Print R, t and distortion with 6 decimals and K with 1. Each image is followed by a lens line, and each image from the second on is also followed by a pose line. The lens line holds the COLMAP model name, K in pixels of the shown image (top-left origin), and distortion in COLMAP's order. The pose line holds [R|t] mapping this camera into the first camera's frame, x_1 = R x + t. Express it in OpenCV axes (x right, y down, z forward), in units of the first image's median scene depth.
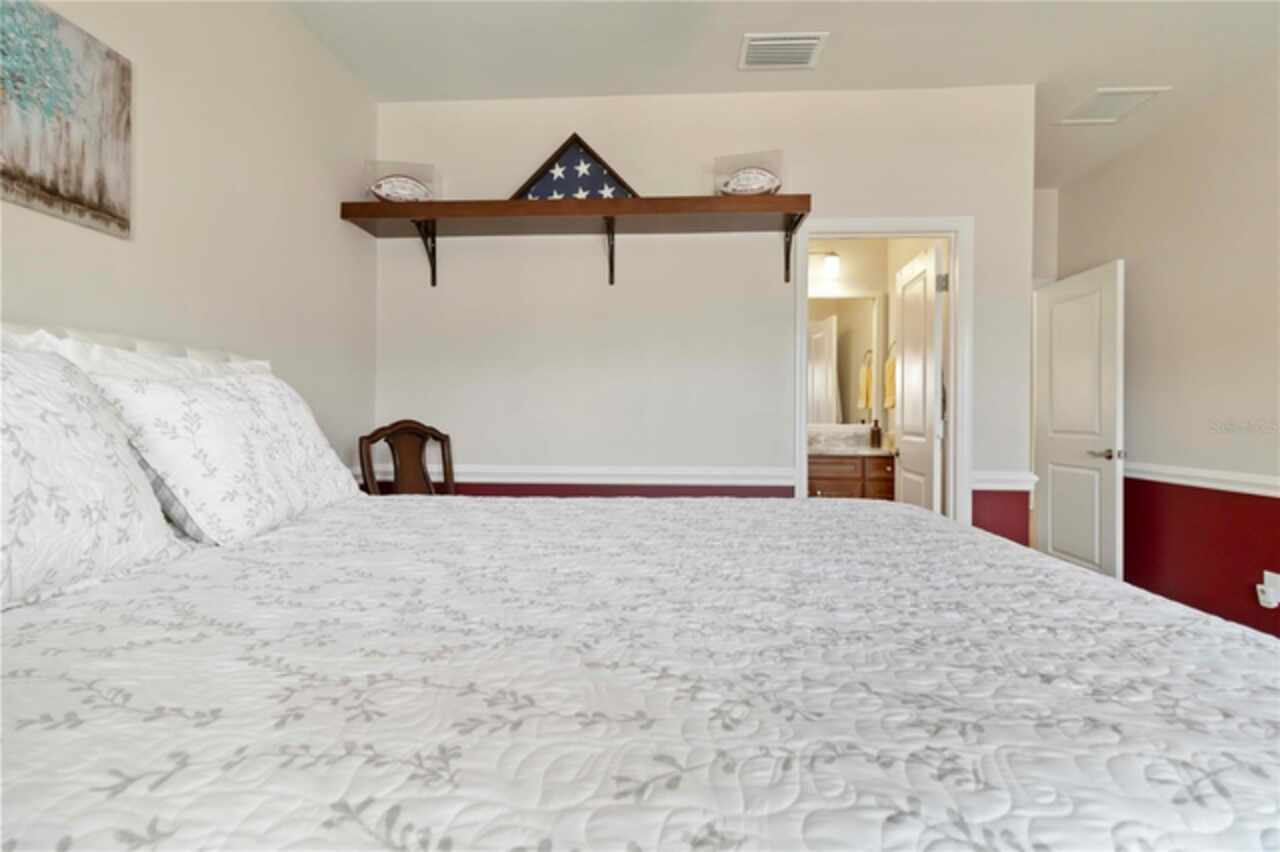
lens RADIAL K [[593.4, 0, 640.1], [0, 593.4, 418.1], [0, 0, 1]] dist [0.005132, 0.001298]
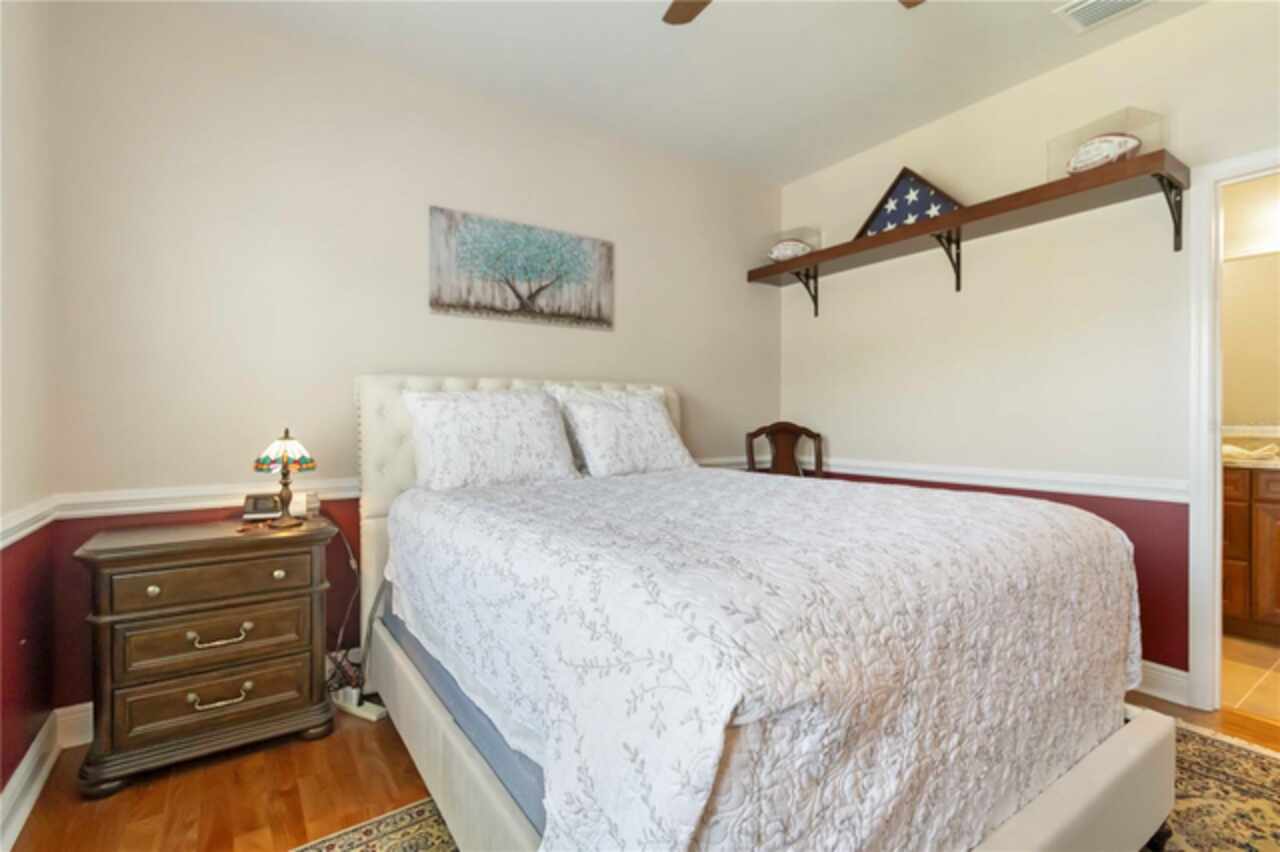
lens RADIAL K [[593.4, 0, 644.8], [0, 593.4, 423.6], [0, 0, 1]] dist [0.005132, 0.001298]
pose [[0.604181, 0.004302, -0.796836, 0.491456], [-0.001093, 0.999989, 0.004571, 0.001893], [0.796846, -0.001891, 0.604179, -0.073144]]
